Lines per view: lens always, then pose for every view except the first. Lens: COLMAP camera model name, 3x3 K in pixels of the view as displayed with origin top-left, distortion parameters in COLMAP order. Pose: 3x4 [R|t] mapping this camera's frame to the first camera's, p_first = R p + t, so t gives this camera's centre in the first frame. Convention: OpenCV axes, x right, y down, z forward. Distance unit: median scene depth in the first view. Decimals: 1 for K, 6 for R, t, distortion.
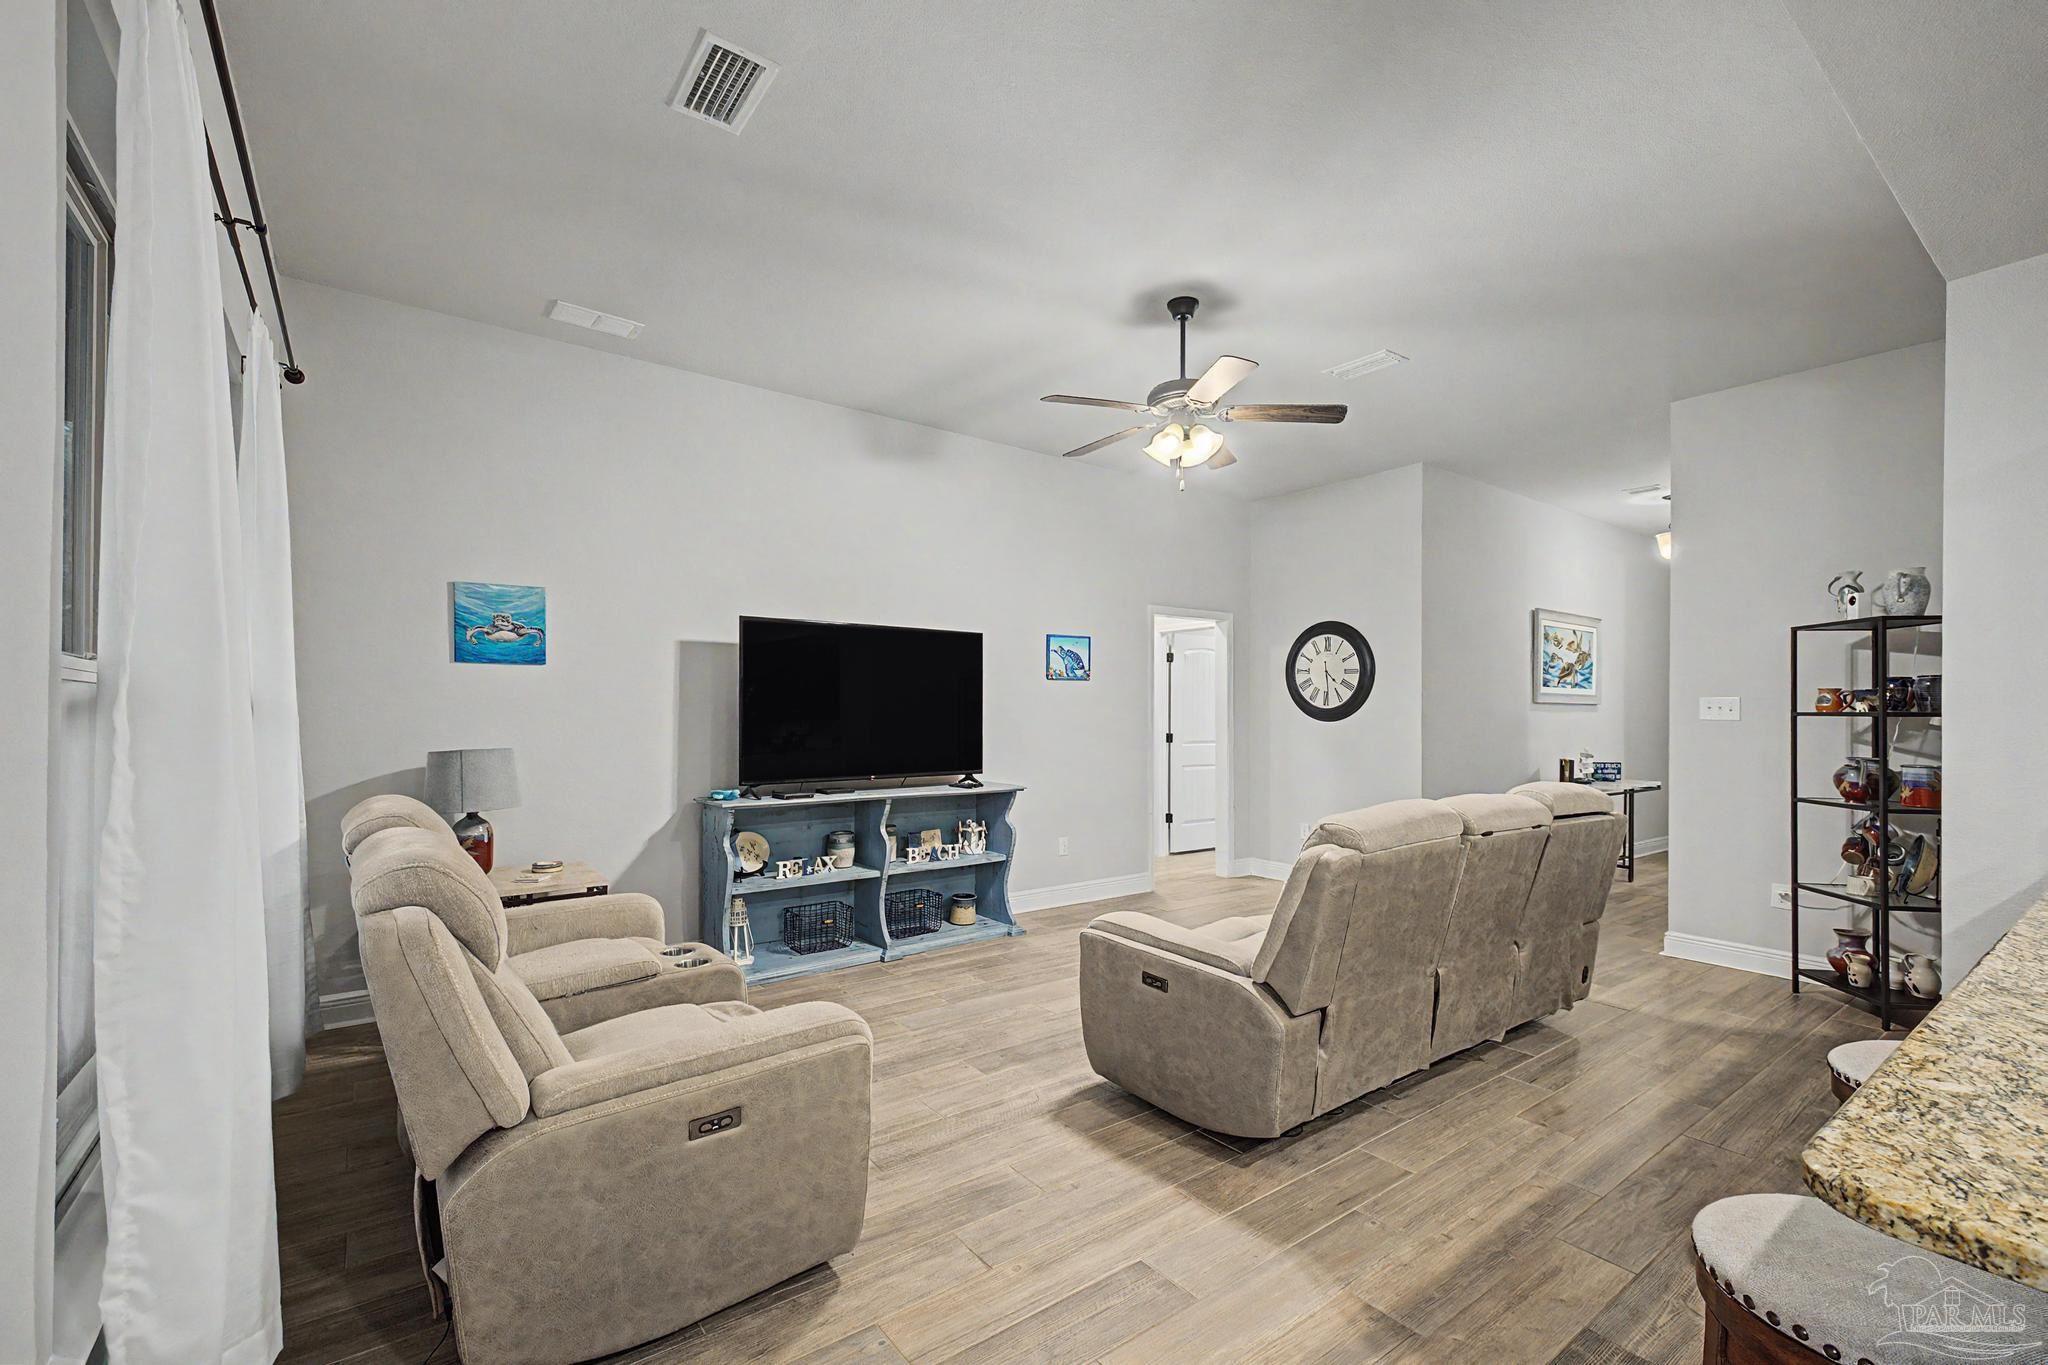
lens RADIAL K [[873.9, 0, 1012.8], [0, 873.9, 704.9], [0, 0, 1]] dist [0.012192, -0.002764]
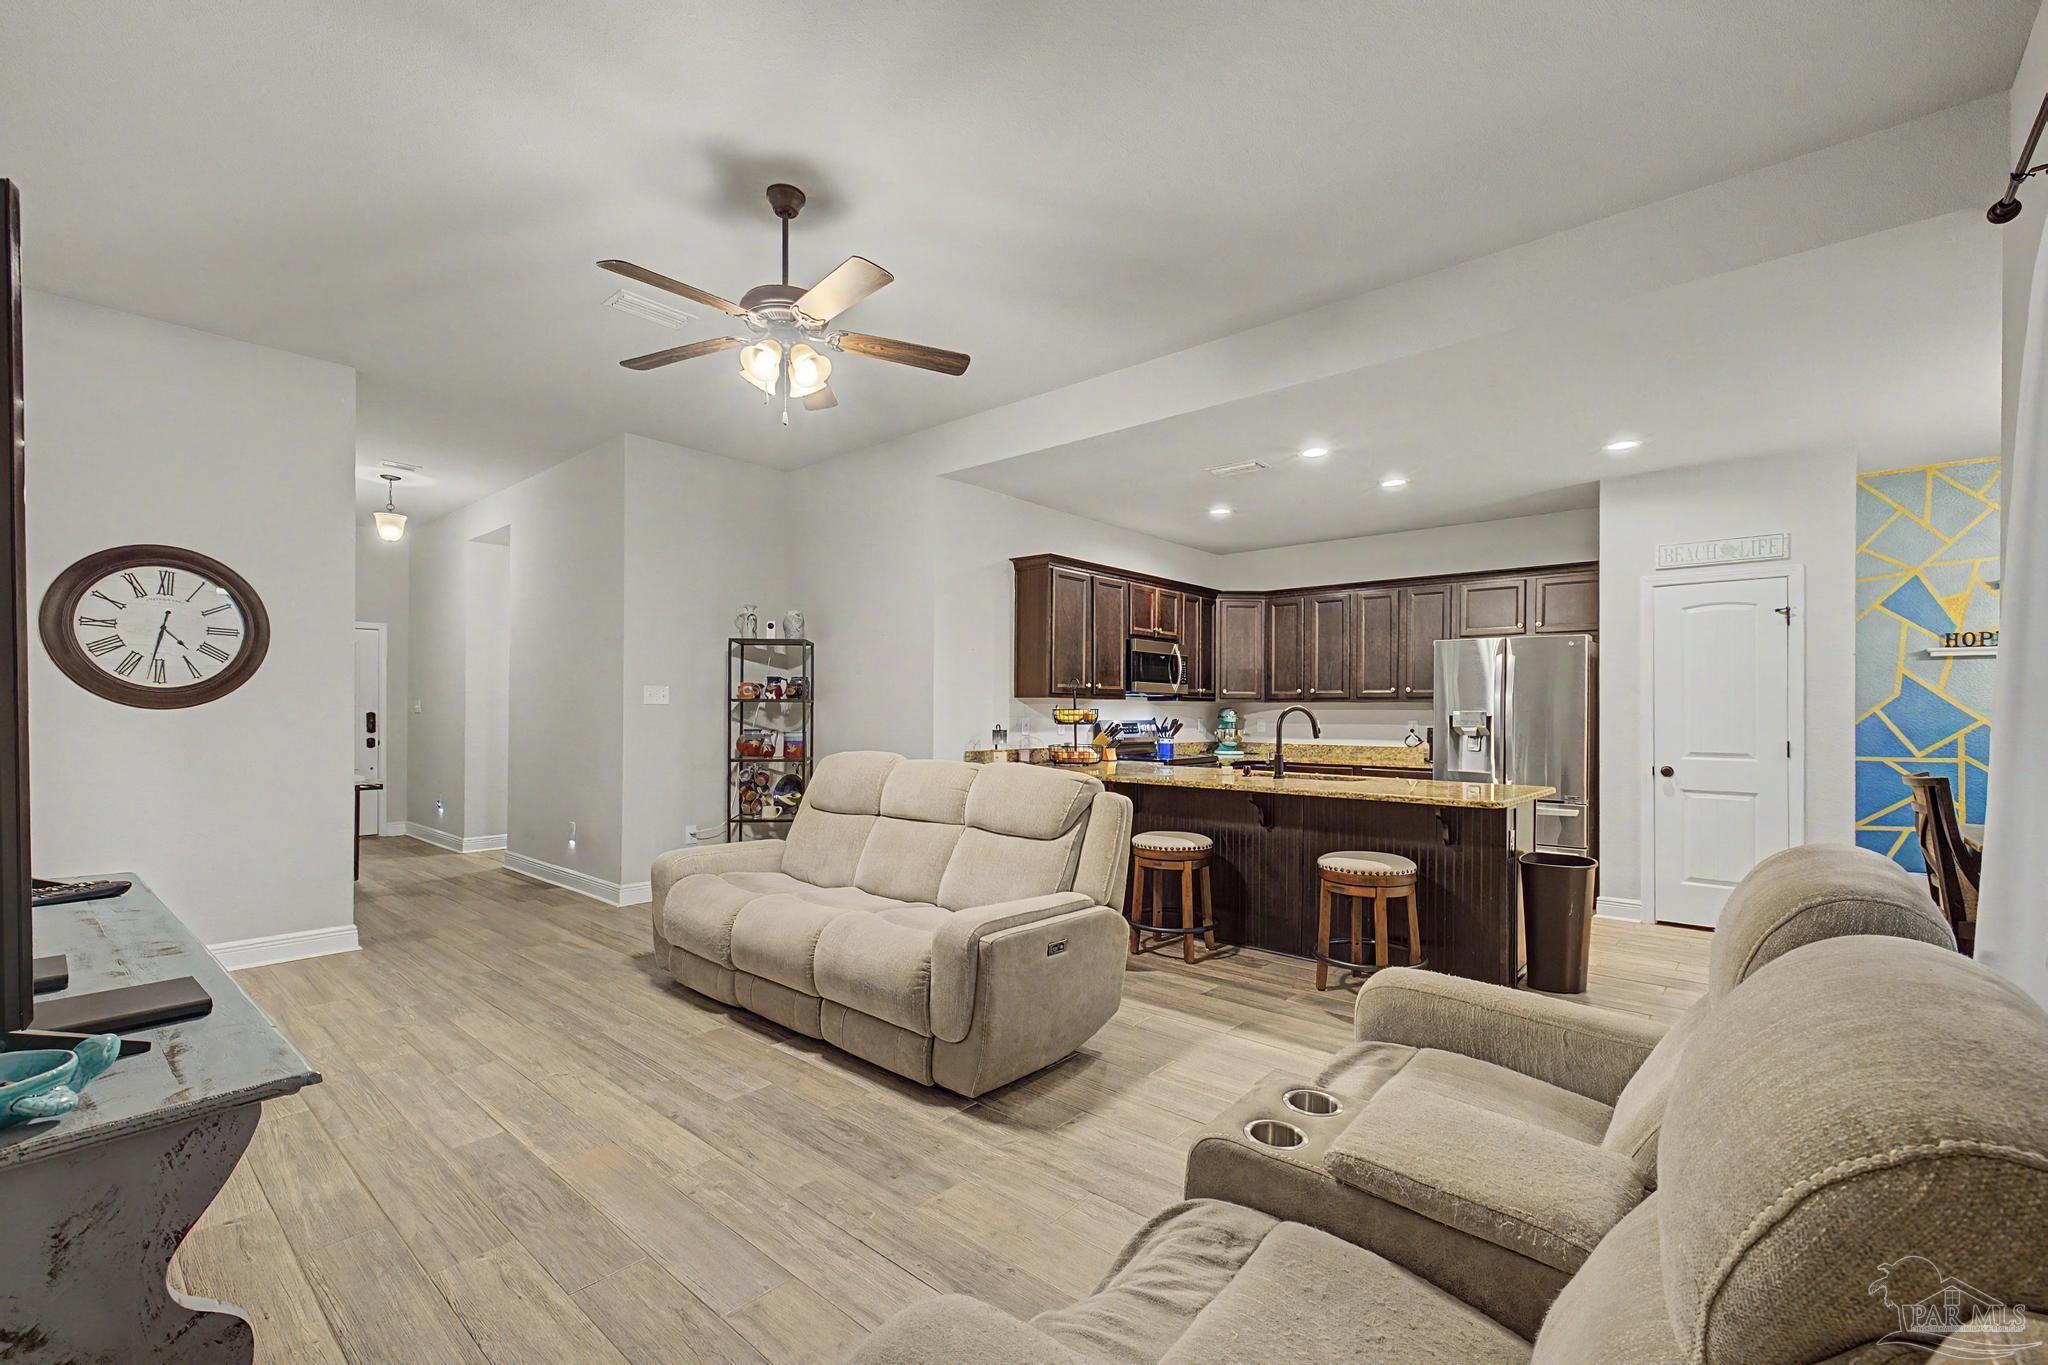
lens RADIAL K [[873.9, 0, 1009.9], [0, 873.9, 701.6], [0, 0, 1]] dist [0.012192, -0.002764]
pose [[-0.204464, 0.000067, 0.978874, -0.508994], [-0.014735, 0.999886, -0.003146, 0.009275], [-0.978763, -0.015067, -0.204439, 0.735084]]
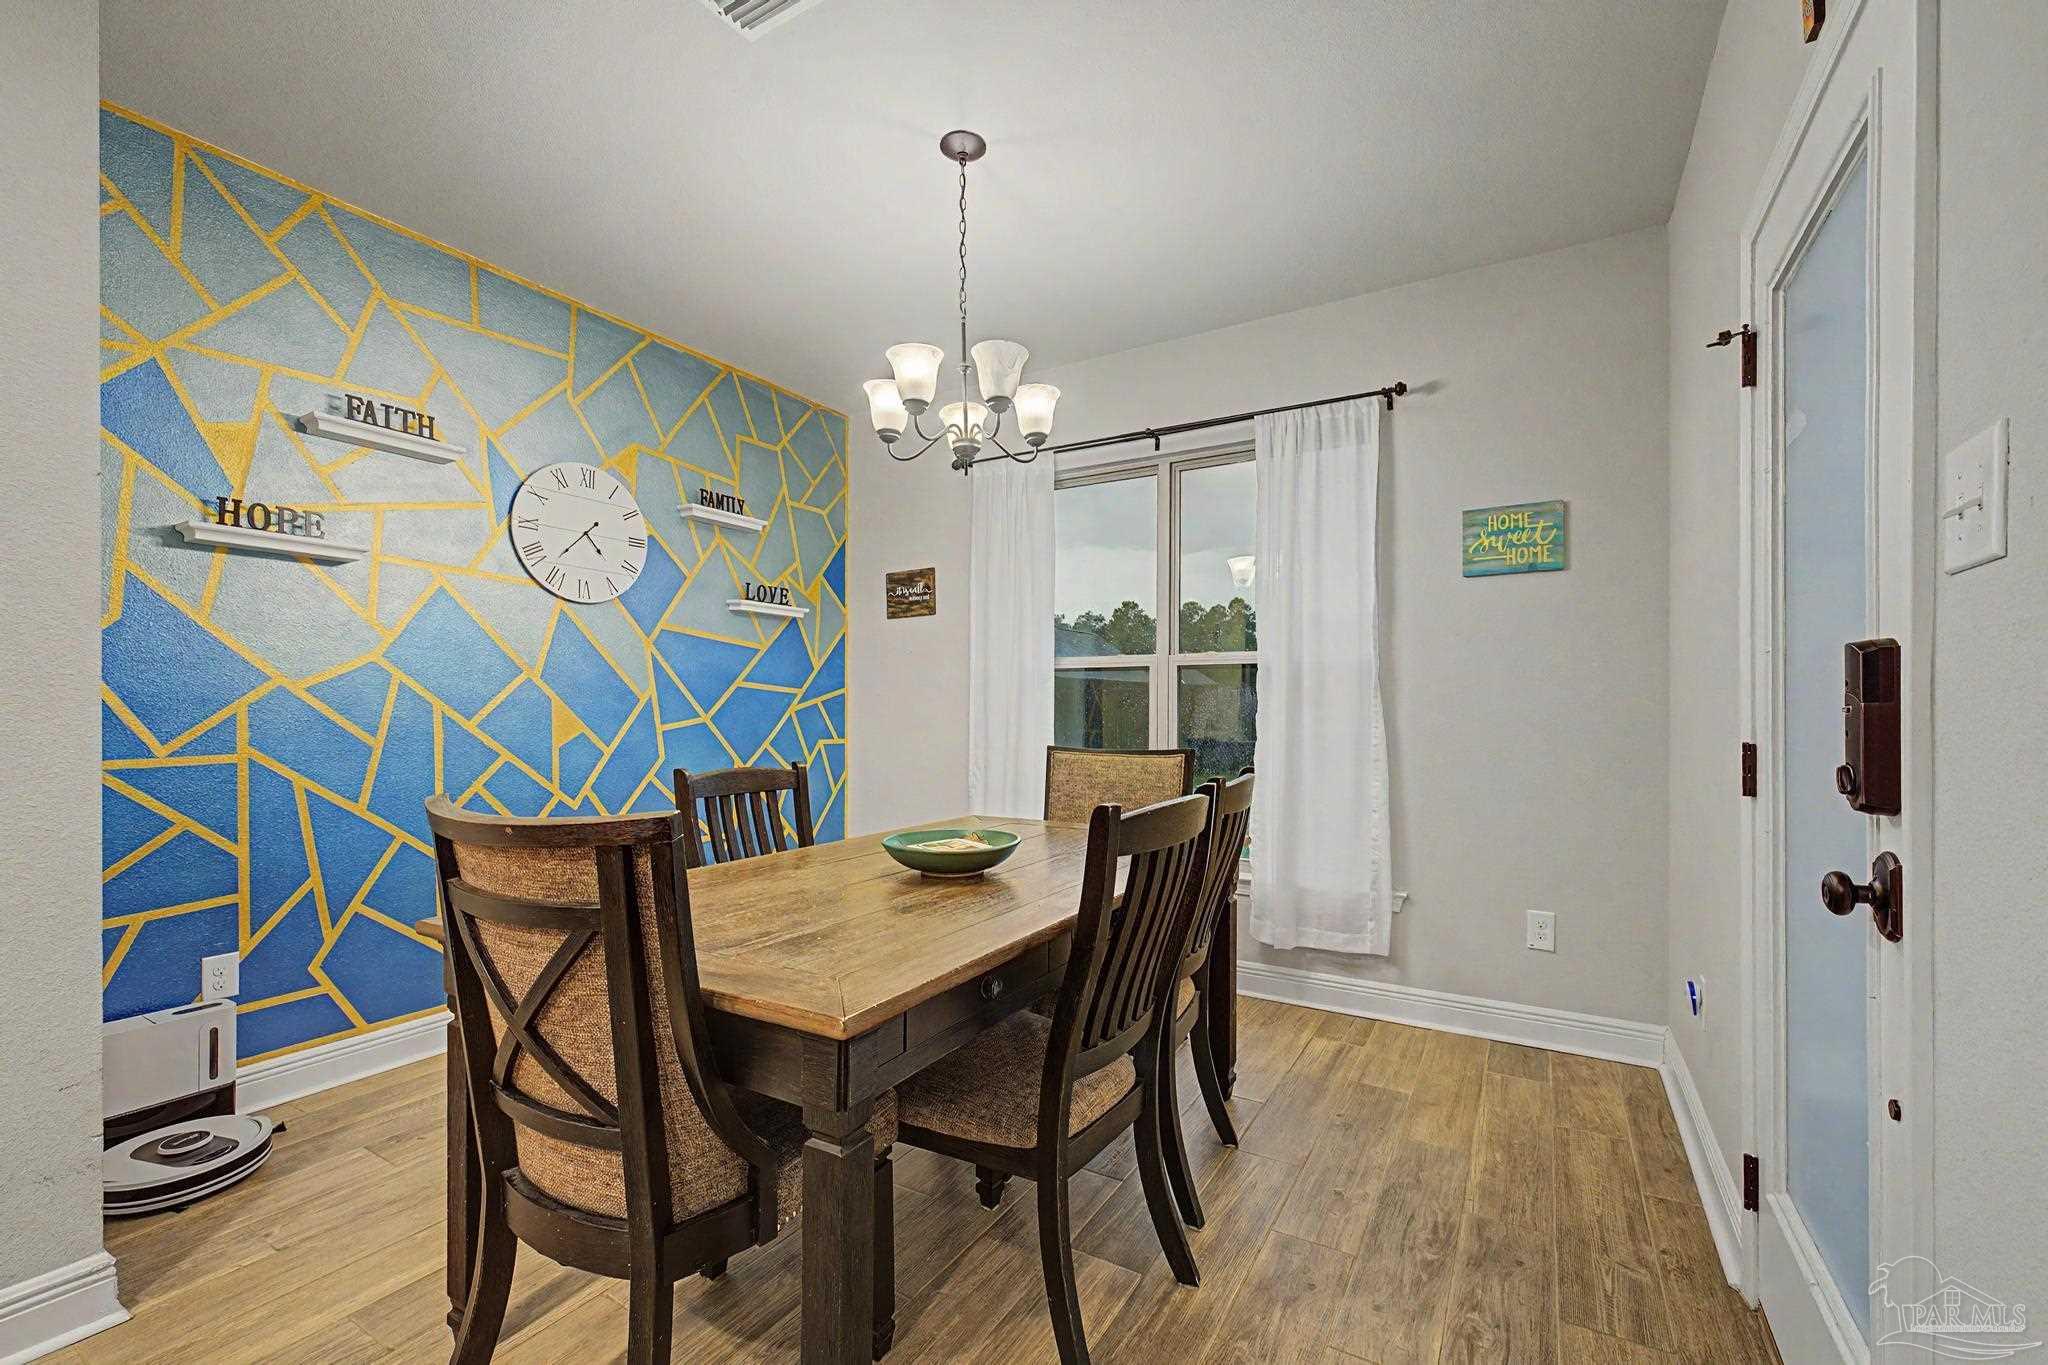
lens RADIAL K [[873.9, 0, 1011.2], [0, 873.9, 706.8], [0, 0, 1]] dist [0.012192, -0.002764]
pose [[-0.928331, -0.010266, -0.371612, 0.062673], [-0.005430, 0.999886, -0.014060, 0.034282], [0.371715, -0.011034, -0.928281, 0.061088]]
